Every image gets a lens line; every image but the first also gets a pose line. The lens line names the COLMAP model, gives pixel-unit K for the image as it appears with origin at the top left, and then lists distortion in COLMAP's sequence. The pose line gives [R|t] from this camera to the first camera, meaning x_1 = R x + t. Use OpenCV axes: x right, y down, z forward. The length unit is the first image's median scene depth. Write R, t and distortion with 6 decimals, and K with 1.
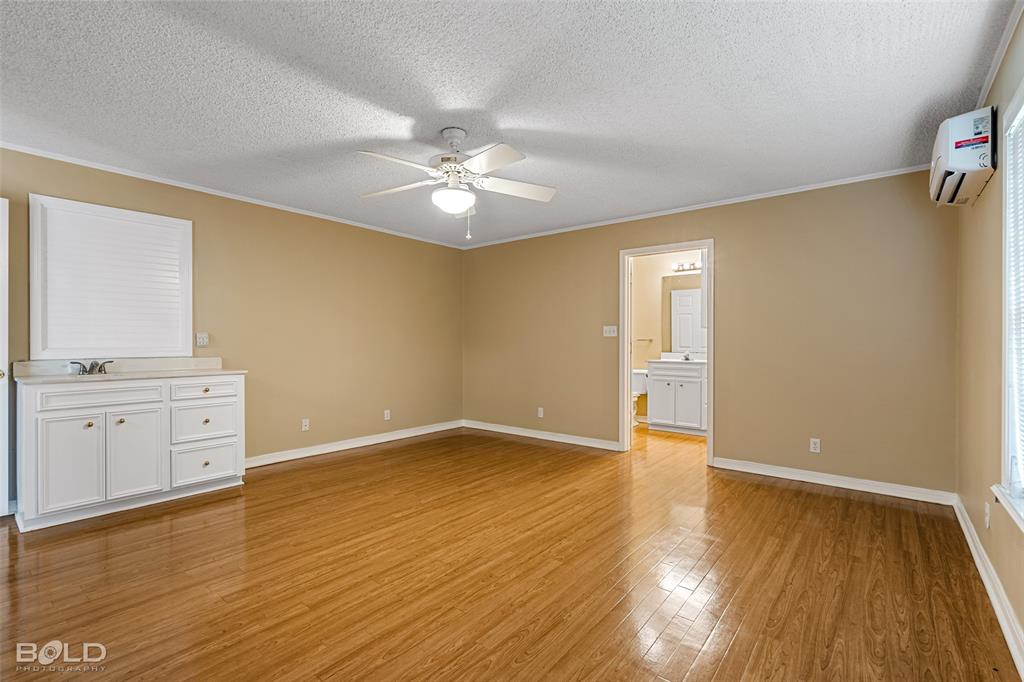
lens RADIAL K [[459.9, 0, 506.9], [0, 459.9, 344.9], [0, 0, 1]] dist [-0.001704, -0.000148]
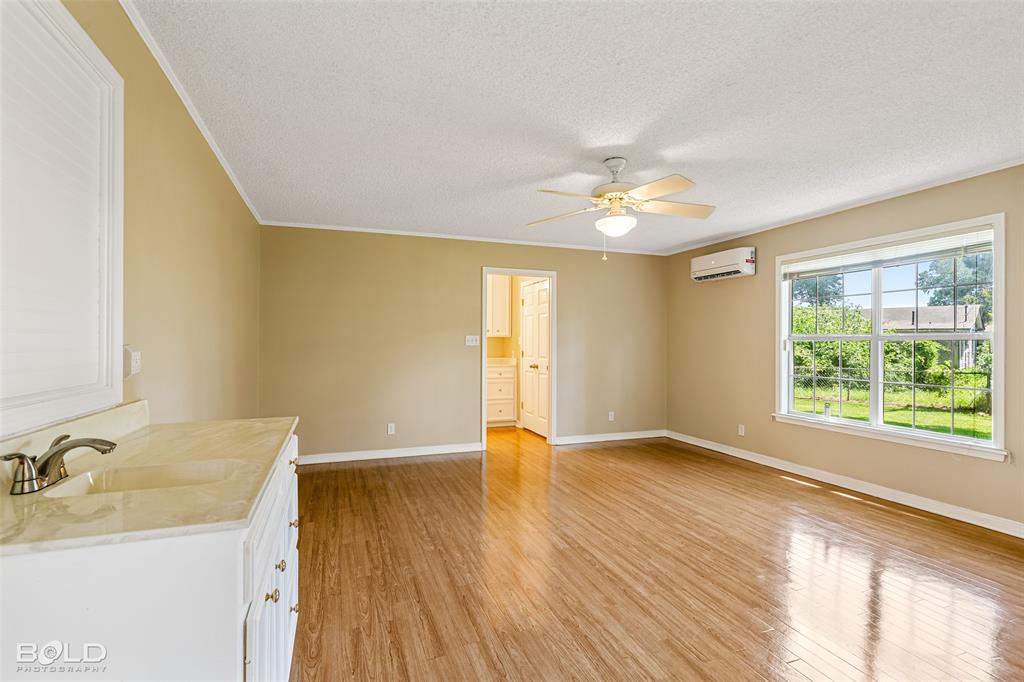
lens RADIAL K [[465.3, 0, 507.0], [0, 465.3, 344.2], [0, 0, 1]] dist [-0.000900, -0.000050]
pose [[0.521811, -0.003297, 0.853055, -1.174628], [0.003896, 0.999991, 0.001481, -0.039508], [-0.853052, 0.002550, 0.521820, 0.651569]]
